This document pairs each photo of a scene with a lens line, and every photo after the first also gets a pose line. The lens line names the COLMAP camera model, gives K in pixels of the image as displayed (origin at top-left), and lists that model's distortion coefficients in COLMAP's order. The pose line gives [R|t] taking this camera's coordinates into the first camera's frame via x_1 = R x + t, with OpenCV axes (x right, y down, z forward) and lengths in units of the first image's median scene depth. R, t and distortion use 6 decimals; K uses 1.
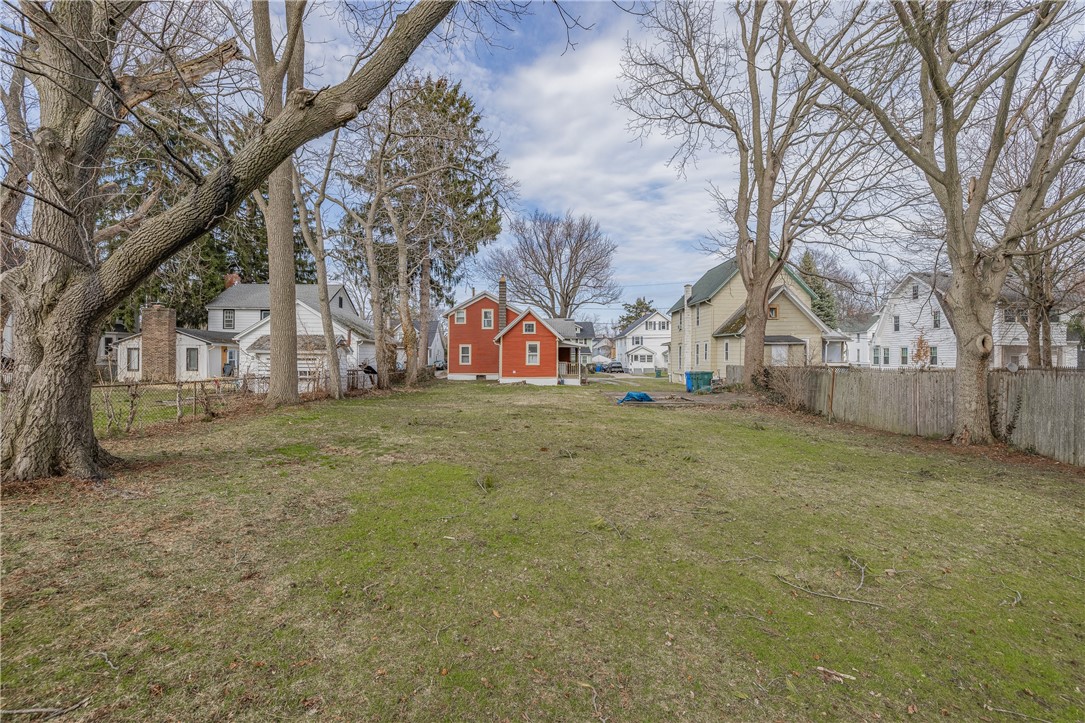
lens RADIAL K [[462.7, 0, 542.0], [0, 462.7, 355.2], [0, 0, 1]] dist [0.000954, 0.000816]
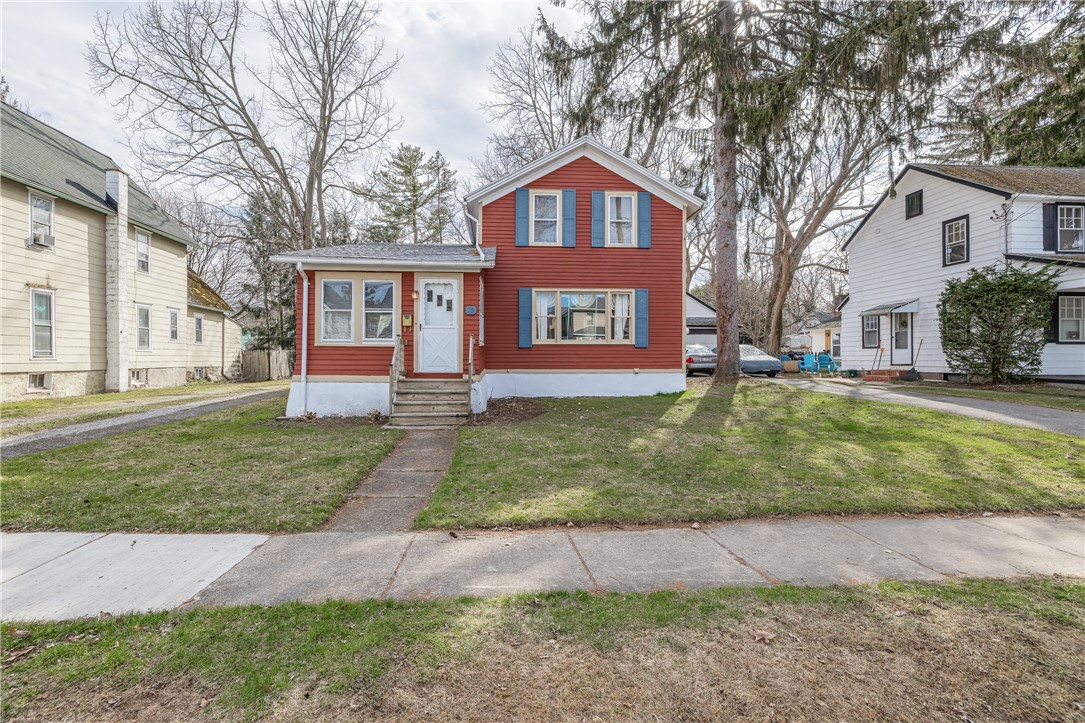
lens RADIAL K [[462.7, 0, 537.1], [0, 462.7, 360.4], [0, 0, 1]] dist [0.000954, 0.000816]
pose [[-0.996141, -0.004886, -0.087635, -0.055833], [-0.004308, 0.999968, -0.006781, 0.036576], [0.087665, -0.006377, -0.996130, 1.552383]]
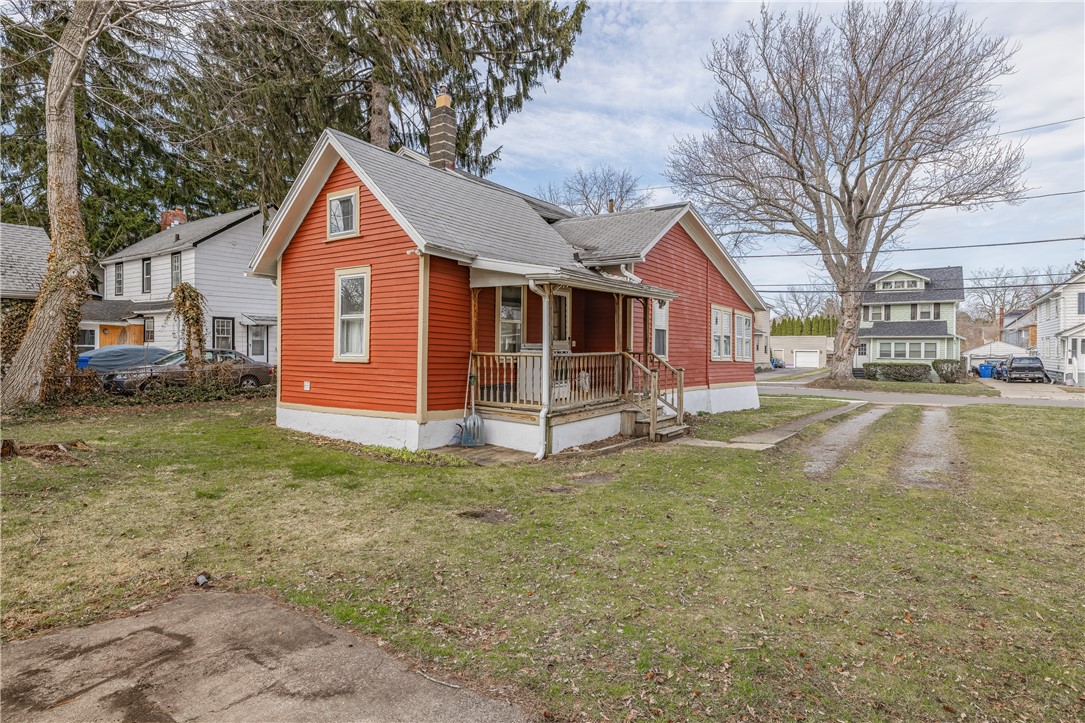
lens RADIAL K [[583.3, 0, 541.9], [0, 583.3, 357.8], [0, 0, 1]] dist [0.003279, 0.000203]
pose [[0.824560, 0.008800, -0.565706, 0.213067], [0.002012, 0.999827, 0.018486, 0.011893], [0.565771, -0.016381, 0.824399, 0.690005]]
